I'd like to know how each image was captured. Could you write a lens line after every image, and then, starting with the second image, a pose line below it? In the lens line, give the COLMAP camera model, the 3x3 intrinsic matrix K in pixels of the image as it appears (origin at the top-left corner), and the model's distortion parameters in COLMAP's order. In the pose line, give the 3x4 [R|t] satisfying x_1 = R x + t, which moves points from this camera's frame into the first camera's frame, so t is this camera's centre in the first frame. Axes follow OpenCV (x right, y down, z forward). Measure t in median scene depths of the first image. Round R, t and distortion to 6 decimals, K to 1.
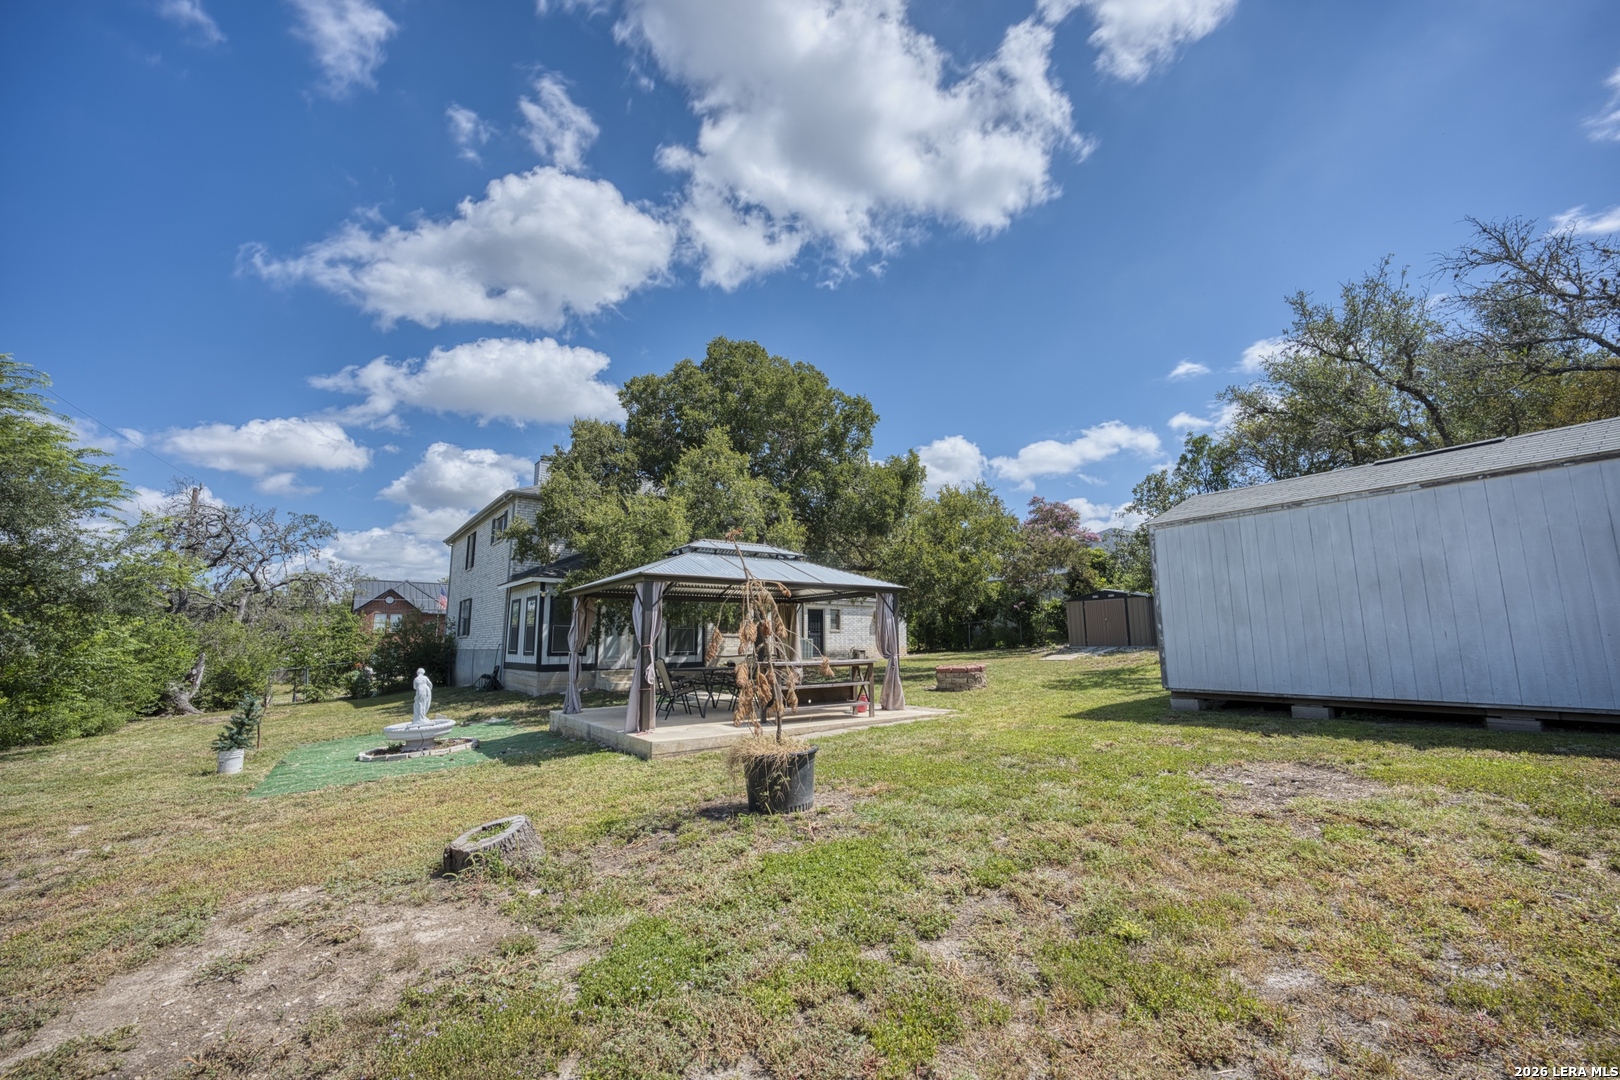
lens RADIAL K [[652.6, 0, 814.4], [0, 652.6, 539.7], [0, 0, 1]] dist [-0.000462, -0.007476]
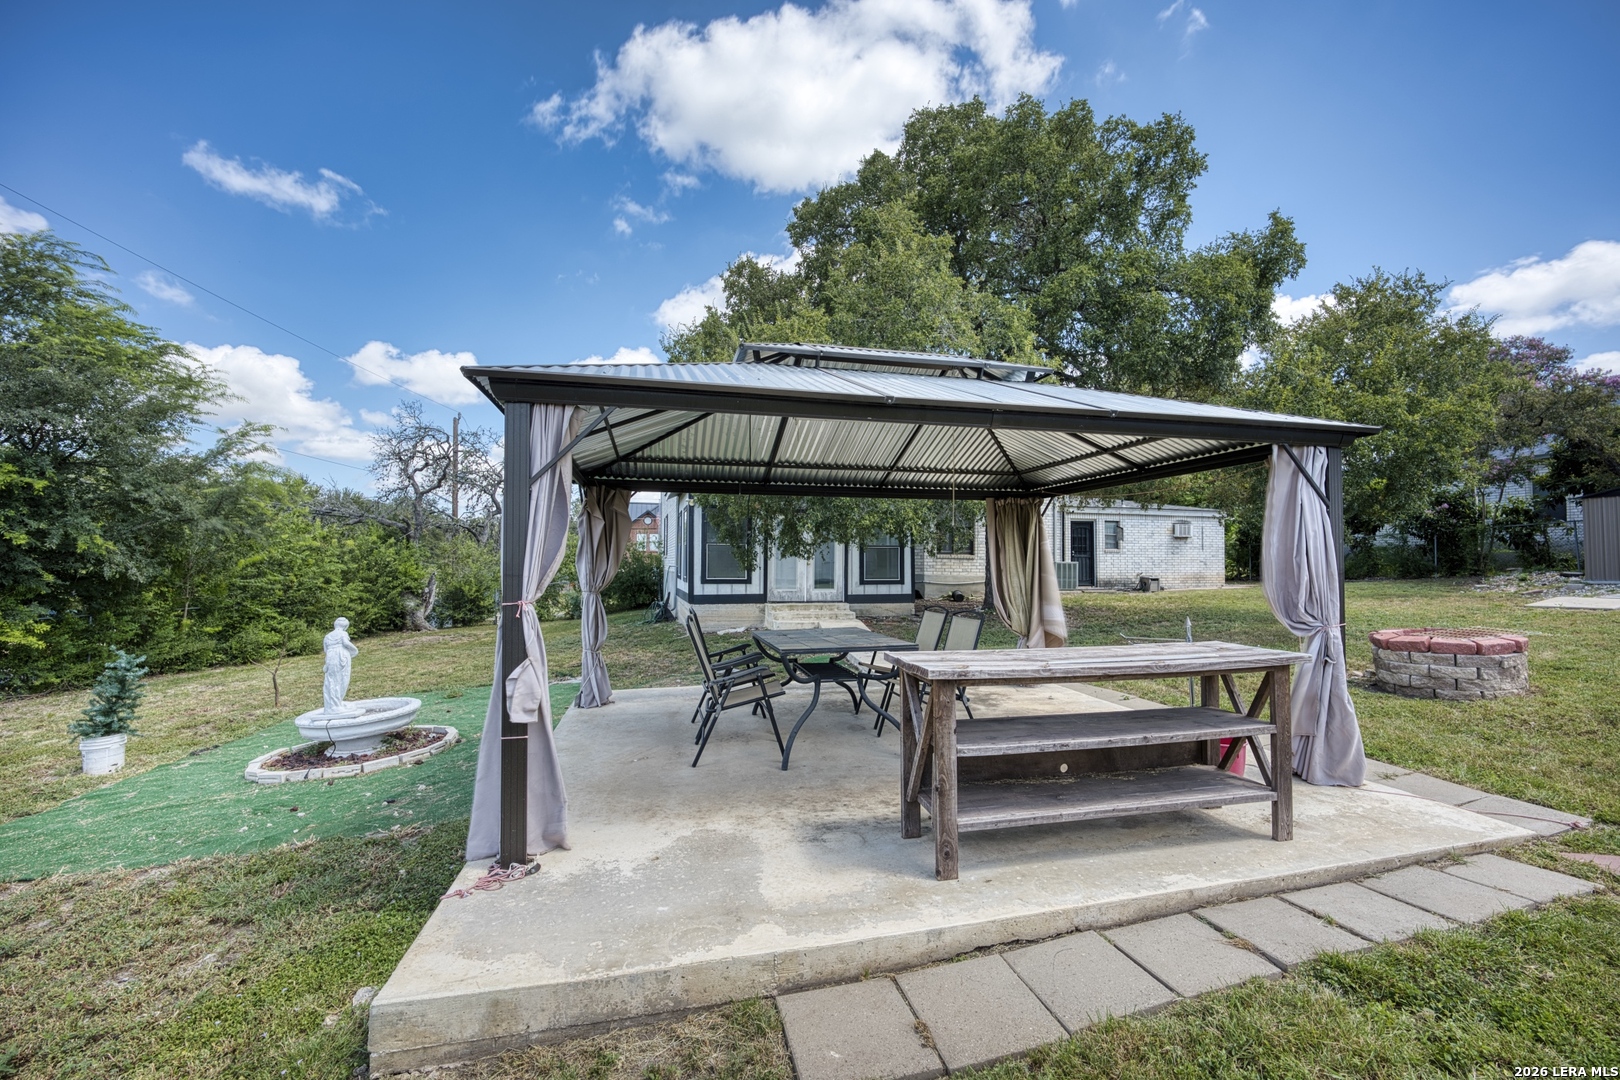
lens RADIAL K [[652.6, 0, 814.4], [0, 652.6, 539.7], [0, 0, 1]] dist [-0.000462, -0.007476]
pose [[0.926076, -0.004323, -0.377312, -0.000074], [0.050851, 0.992242, 0.113442, 0.046969], [0.373894, -0.124242, 0.919112, 0.348500]]
